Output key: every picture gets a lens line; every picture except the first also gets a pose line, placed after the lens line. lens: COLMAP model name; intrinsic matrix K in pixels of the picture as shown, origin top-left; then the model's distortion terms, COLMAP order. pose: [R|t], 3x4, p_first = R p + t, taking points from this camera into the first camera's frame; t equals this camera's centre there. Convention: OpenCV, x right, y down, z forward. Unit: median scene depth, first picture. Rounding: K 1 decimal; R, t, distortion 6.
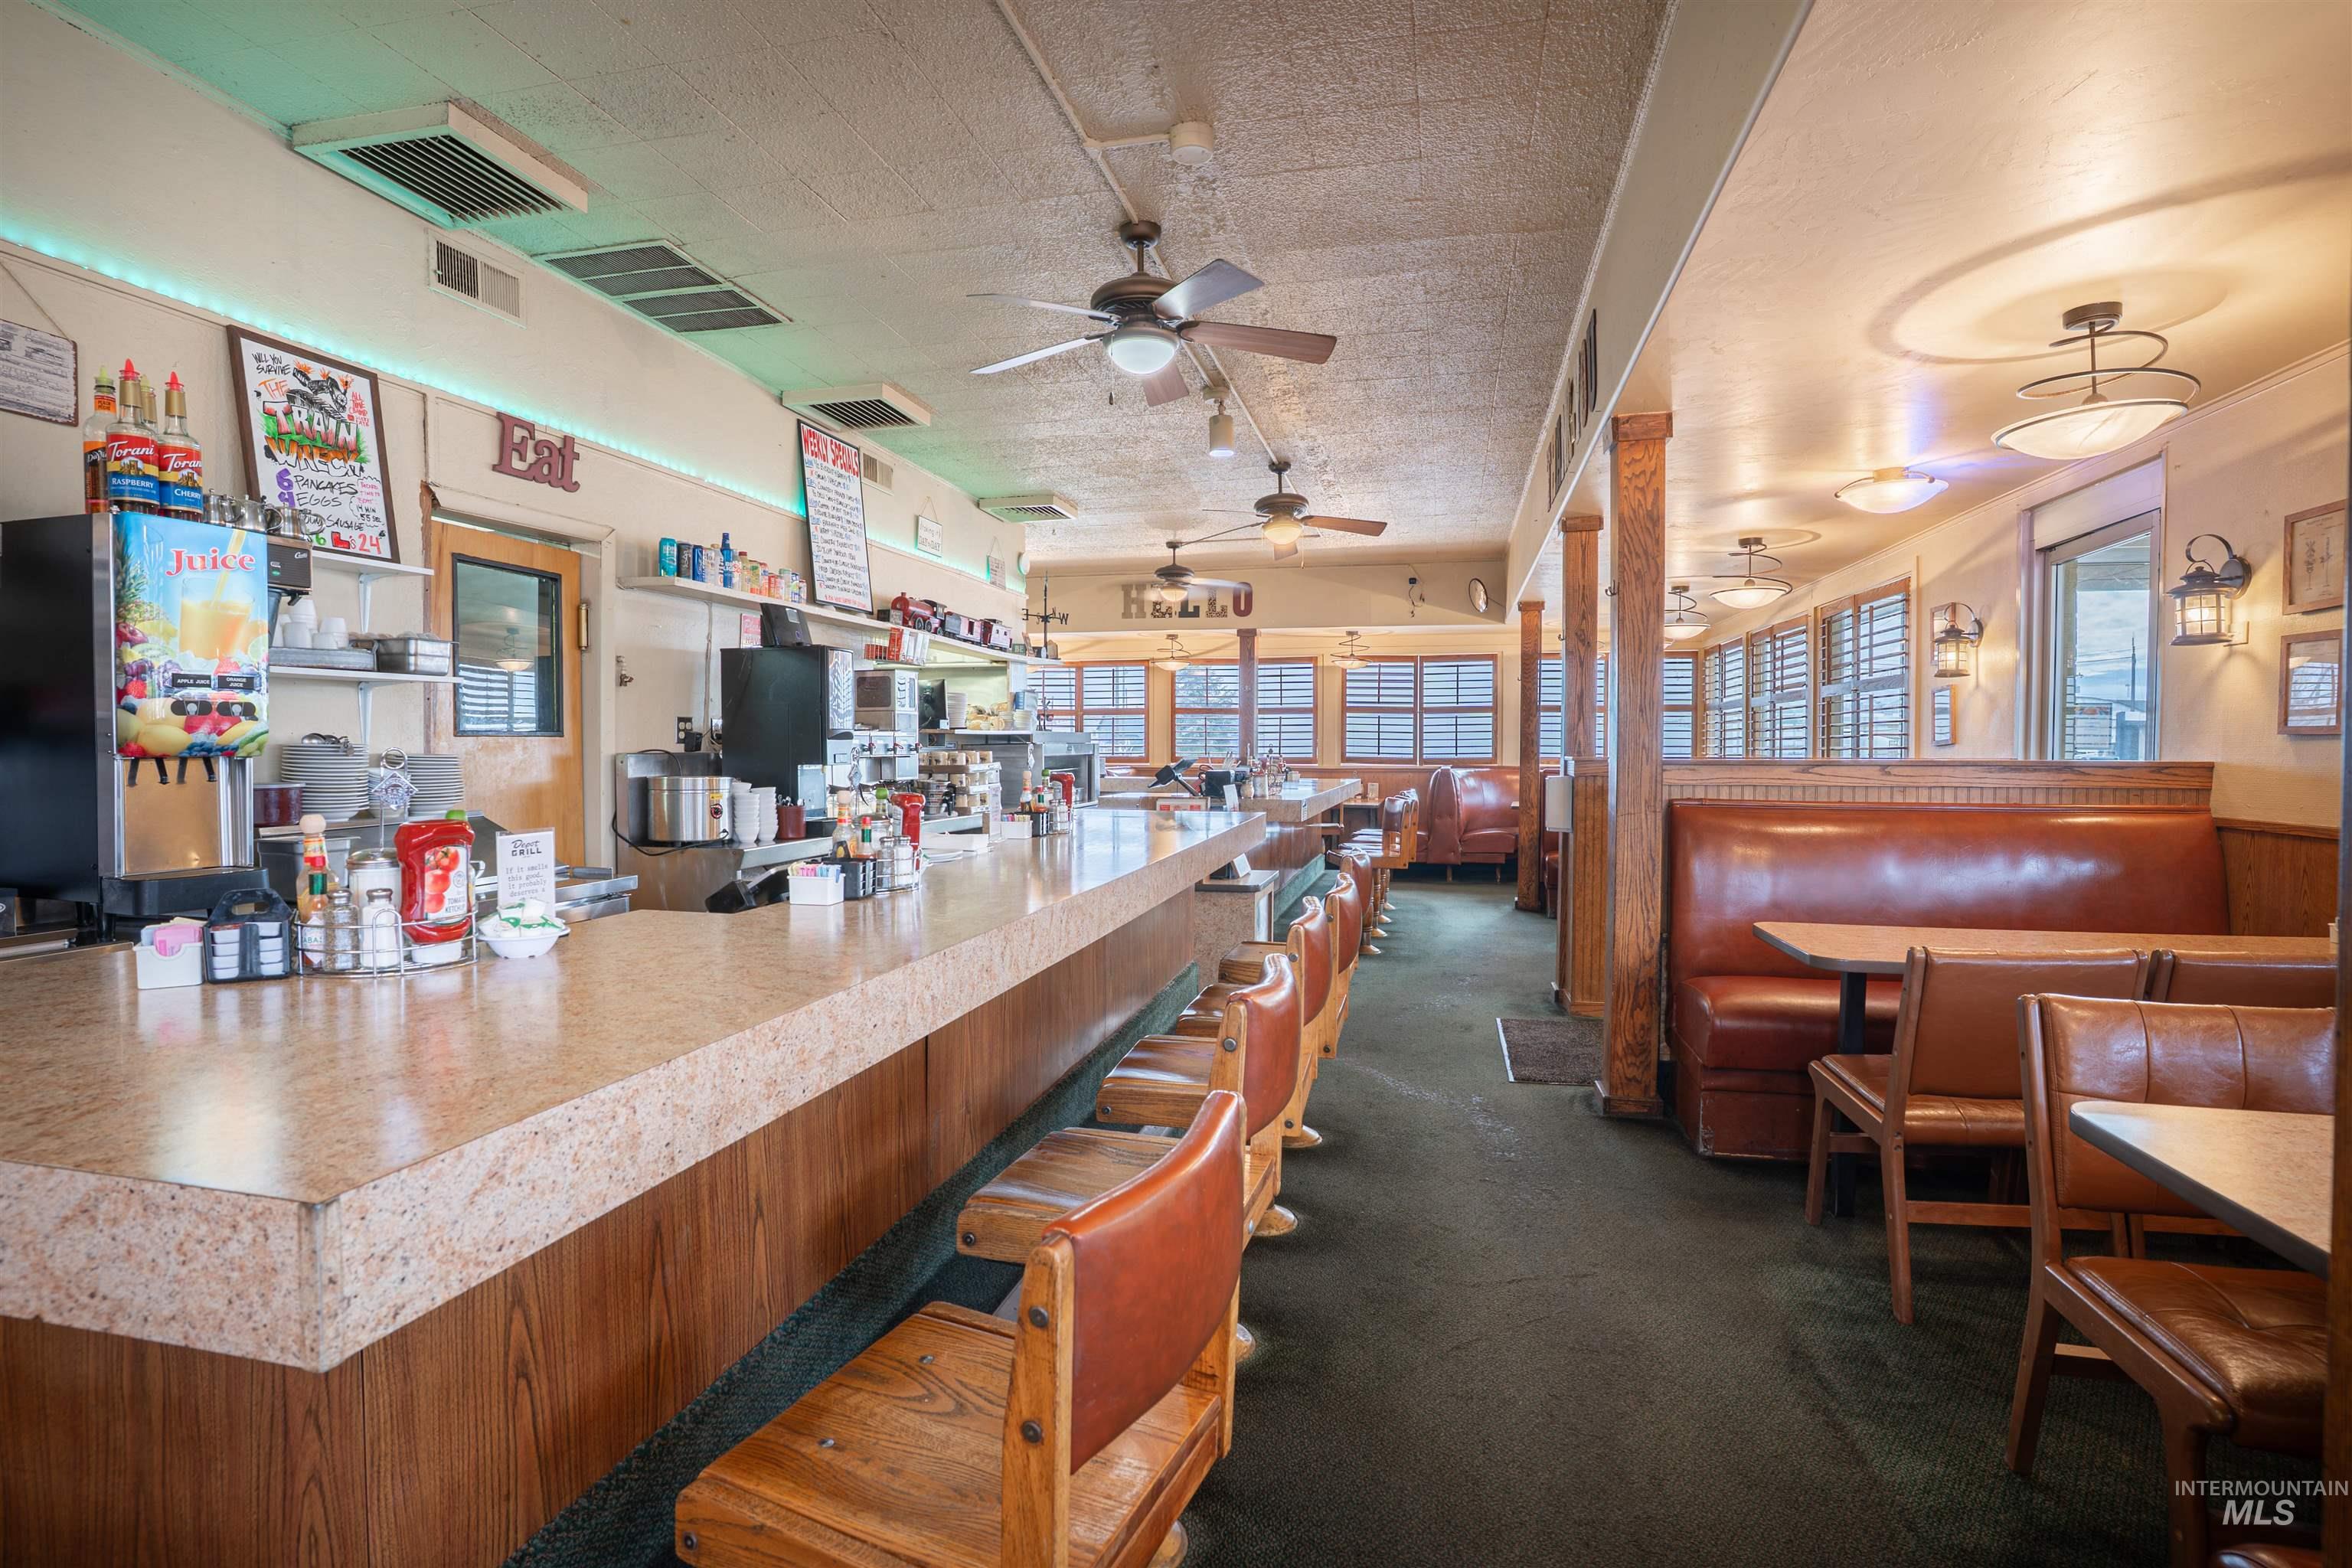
lens RADIAL K [[1144.6, 0, 1190.6], [0, 1144.6, 776.4], [0, 0, 1]] dist [-0.080152, 0.031607]
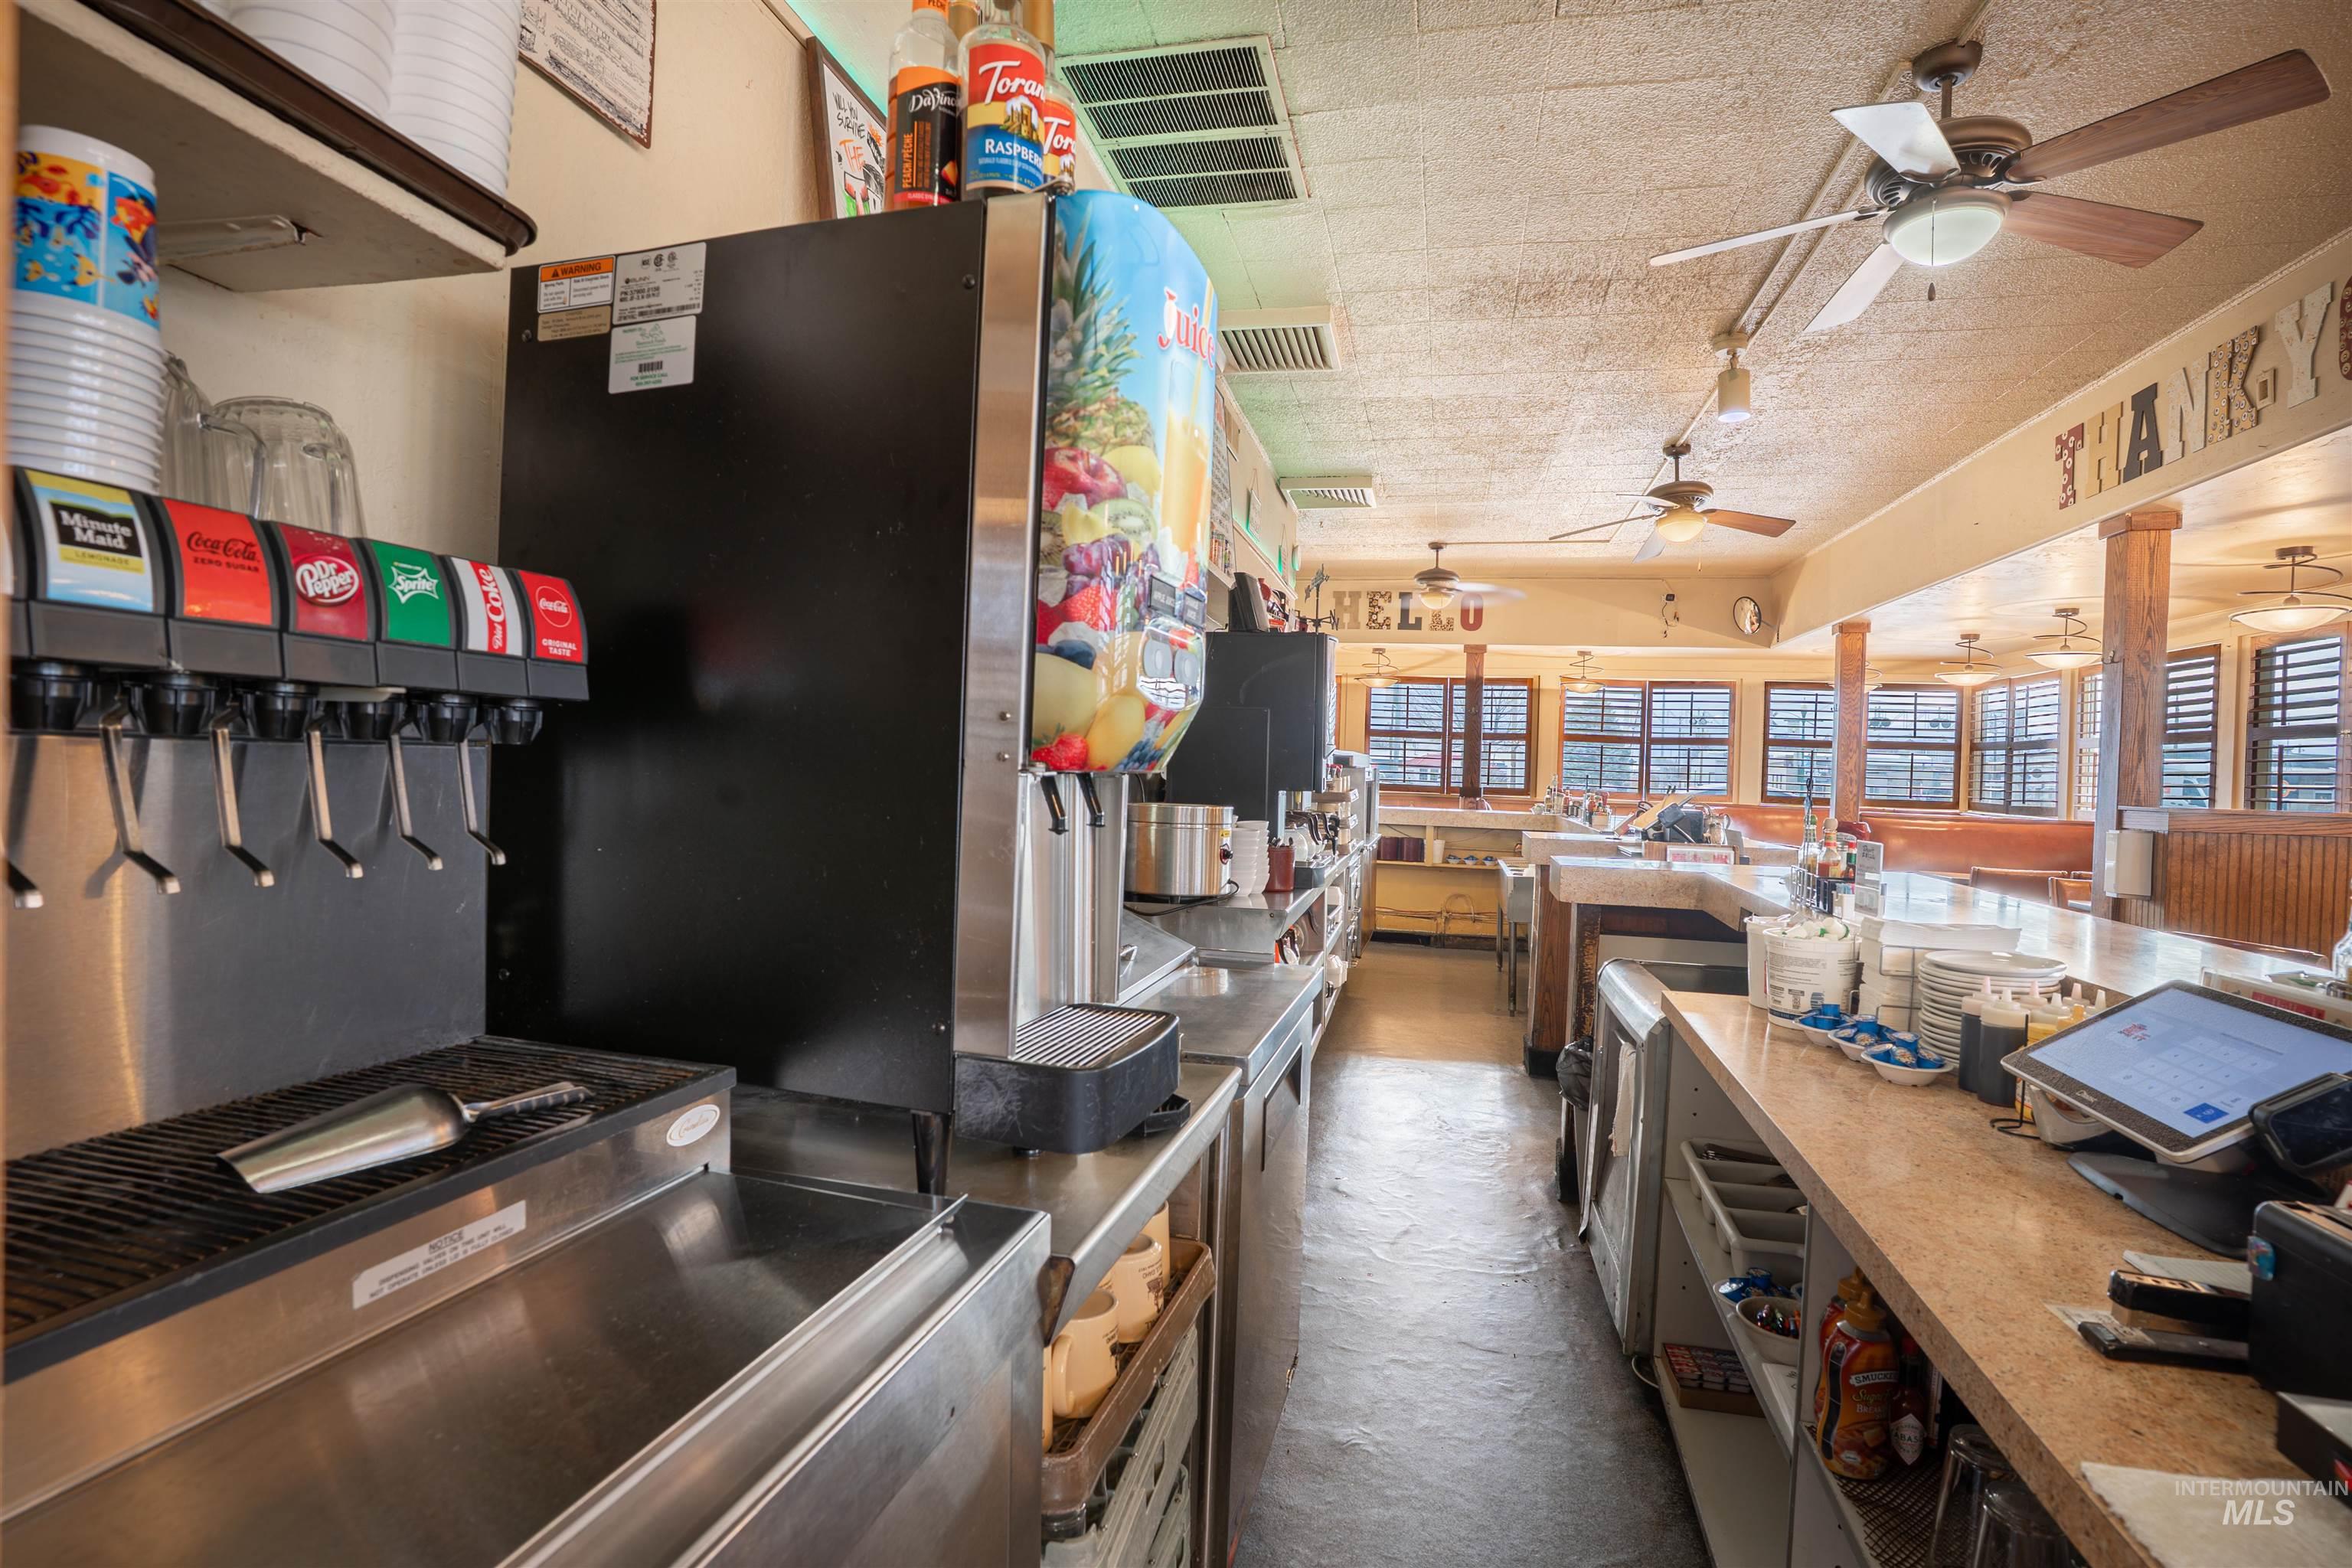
lens RADIAL K [[1144.6, 0, 1190.6], [0, 1144.6, 776.4], [0, 0, 1]] dist [-0.080152, 0.031607]
pose [[0.999518, 0.030559, -0.005523, -0.195359], [-0.030656, 0.999363, -0.018295, -0.002101], [0.004960, 0.018456, 0.999817, 0.120413]]
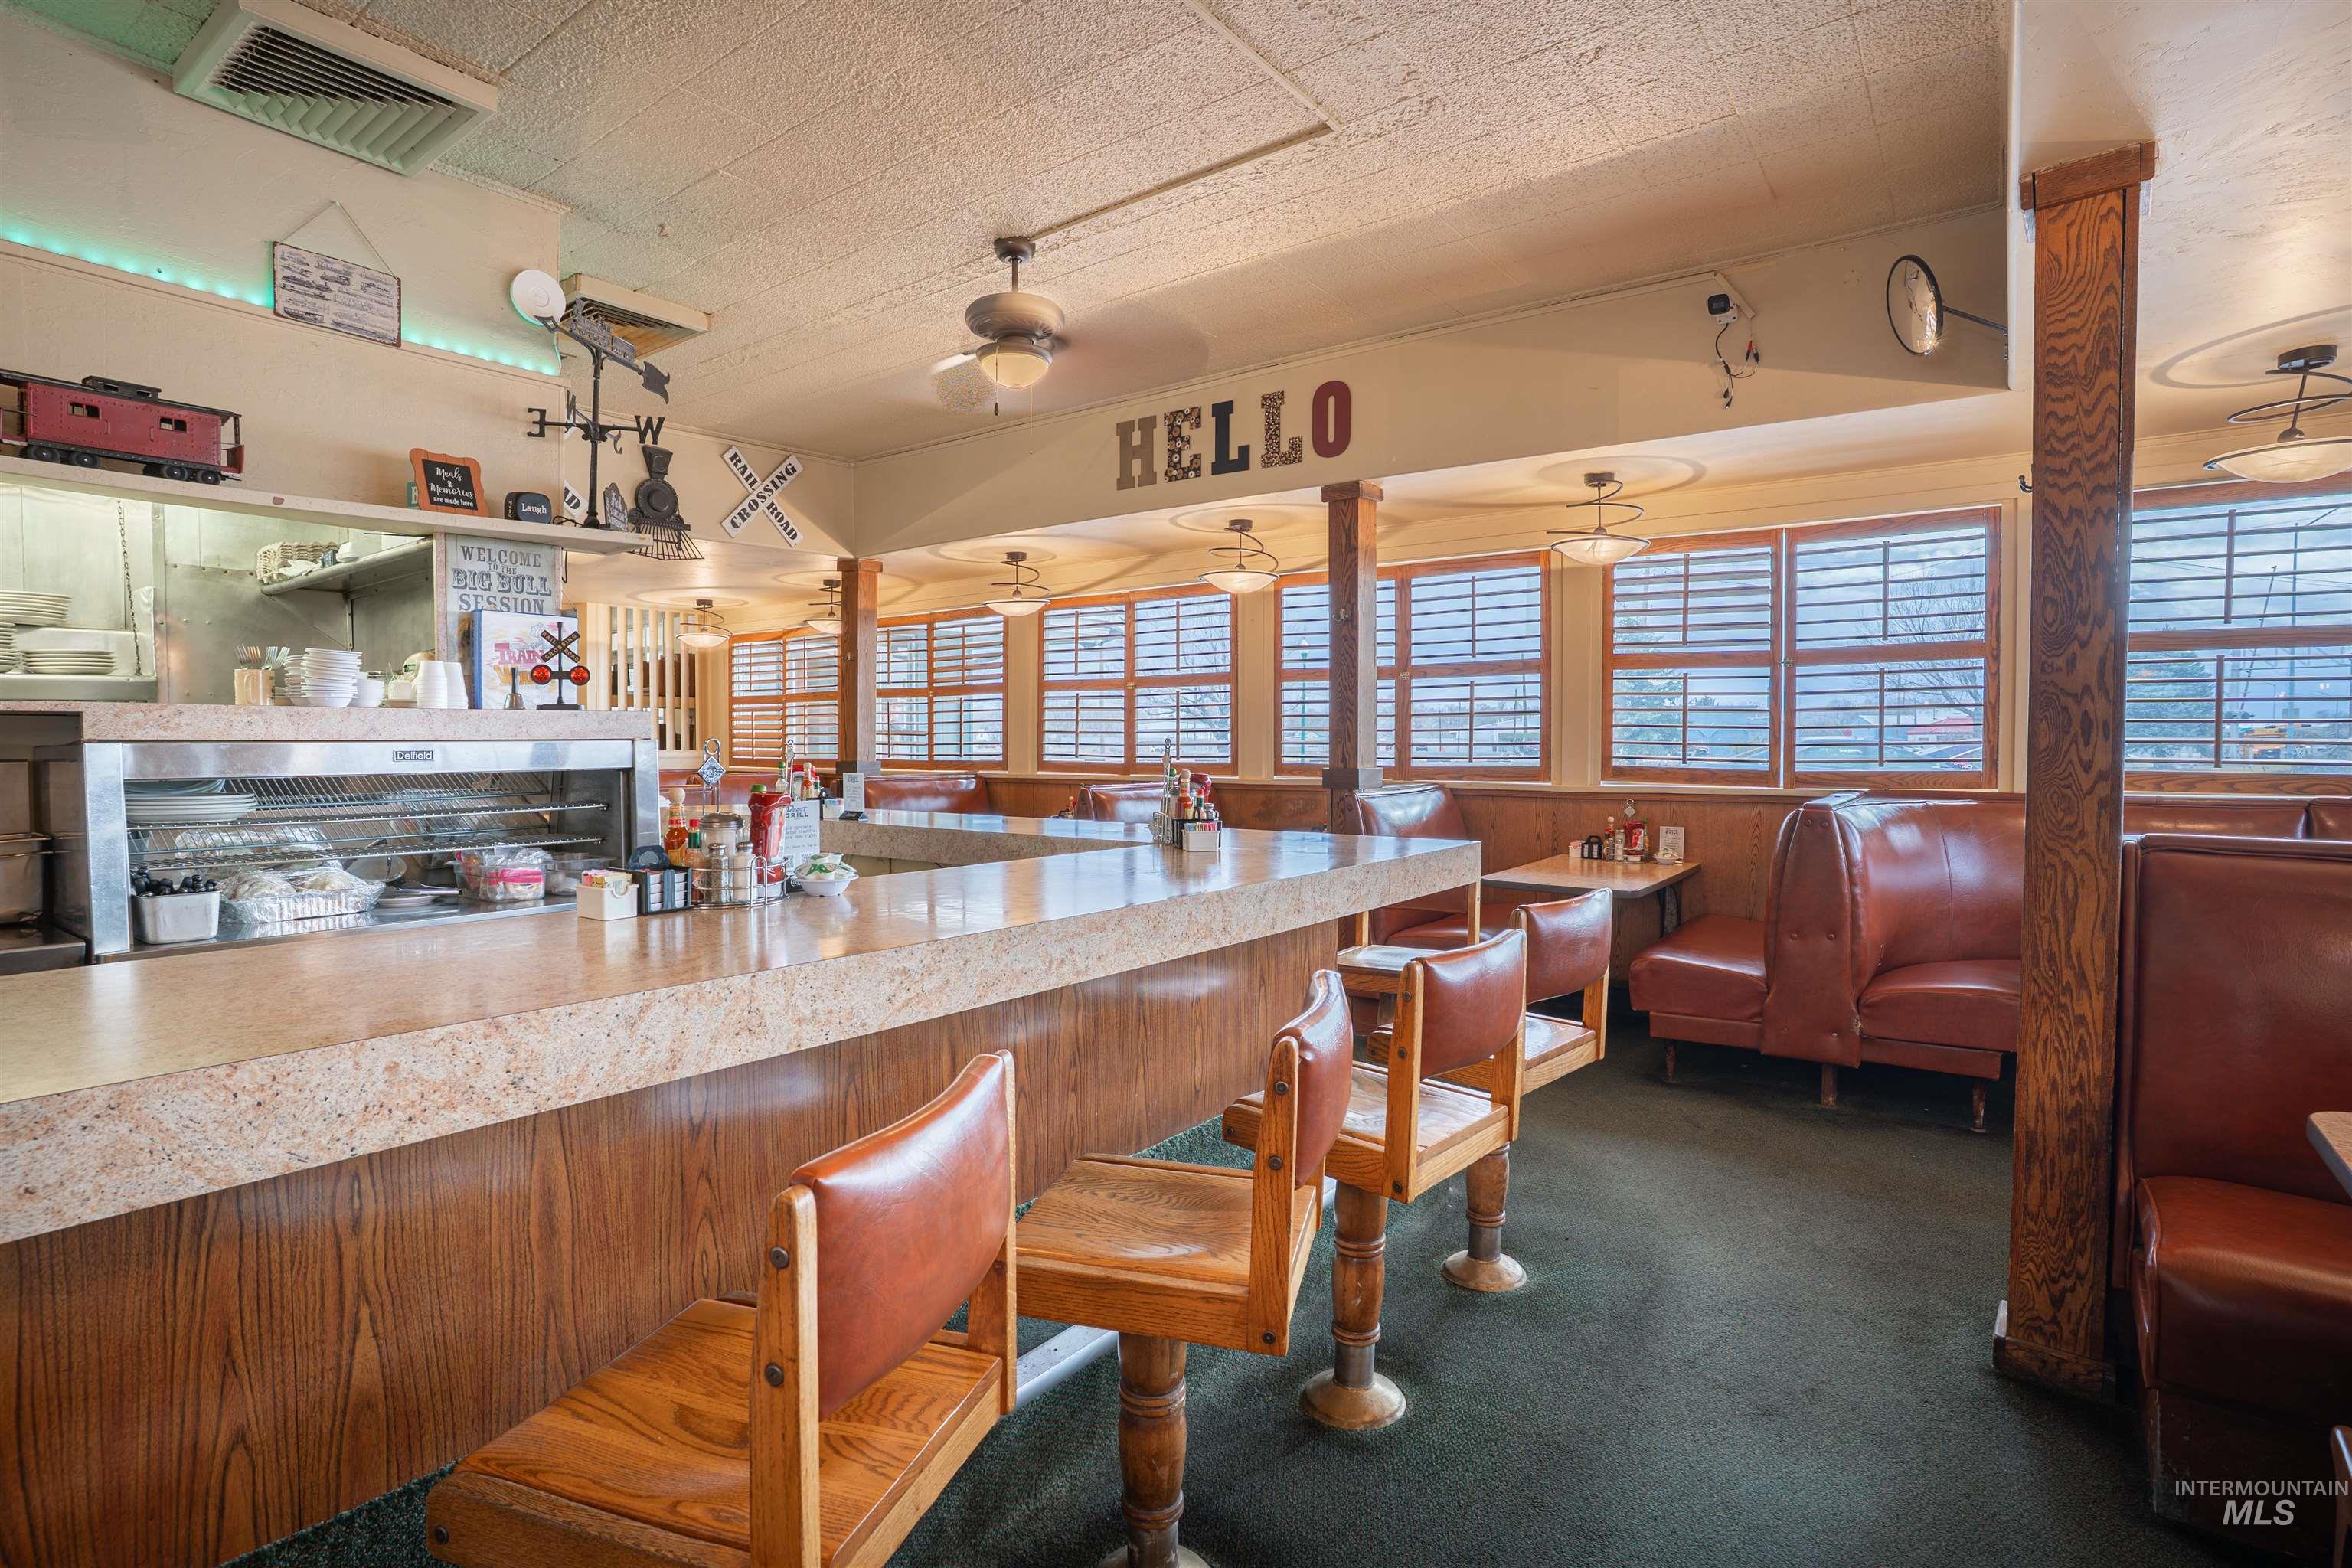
lens RADIAL K [[1144.6, 0, 1190.6], [0, 1144.6, 776.4], [0, 0, 1]] dist [-0.080152, 0.031607]
pose [[0.916883, 0.009348, -0.399046, 0.204471], [-0.008598, 0.999956, 0.003669, -0.016707], [0.399063, 0.000067, 0.916924, 0.659535]]
